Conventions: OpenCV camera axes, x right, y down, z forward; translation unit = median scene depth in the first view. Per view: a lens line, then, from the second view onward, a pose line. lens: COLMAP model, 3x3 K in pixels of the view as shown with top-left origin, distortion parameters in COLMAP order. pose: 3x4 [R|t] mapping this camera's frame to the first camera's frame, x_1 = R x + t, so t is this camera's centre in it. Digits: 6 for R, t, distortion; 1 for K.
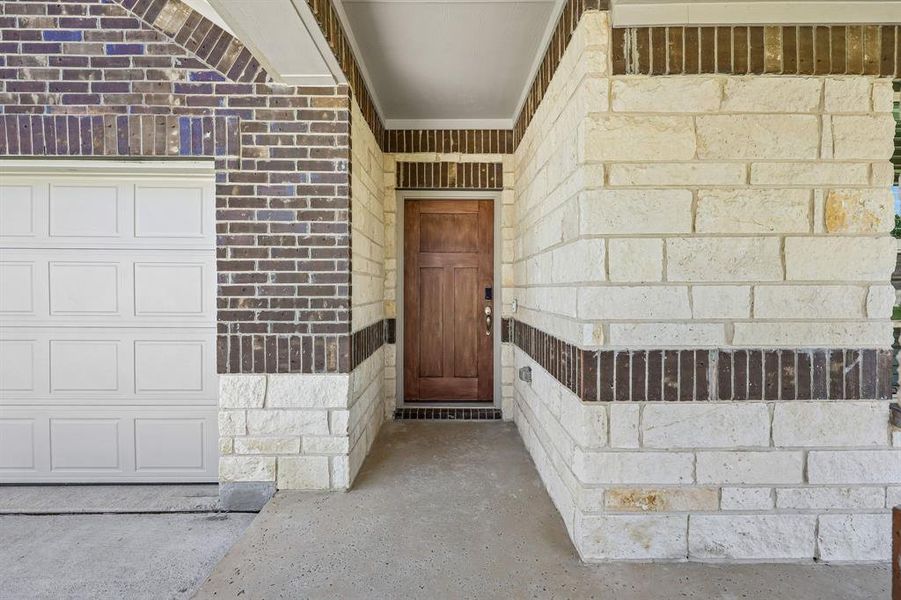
lens RADIAL K [[374.0, 0, 452.3], [0, 374.0, 292.1], [0, 0, 1]] dist [-0.000919, 0.000171]
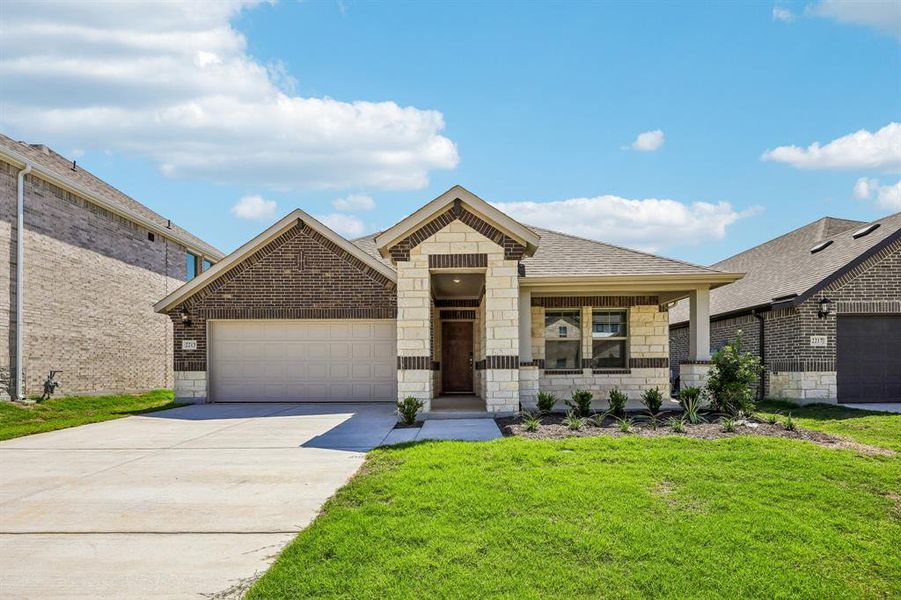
lens RADIAL K [[374.0, 0, 452.3], [0, 374.0, 292.1], [0, 0, 1]] dist [-0.000919, 0.000171]
pose [[0.998298, -0.020310, -0.054668, 0.118740], [0.006658, 0.970959, -0.239155, 0.232231], [0.057938, 0.238384, 0.969441, -1.960004]]
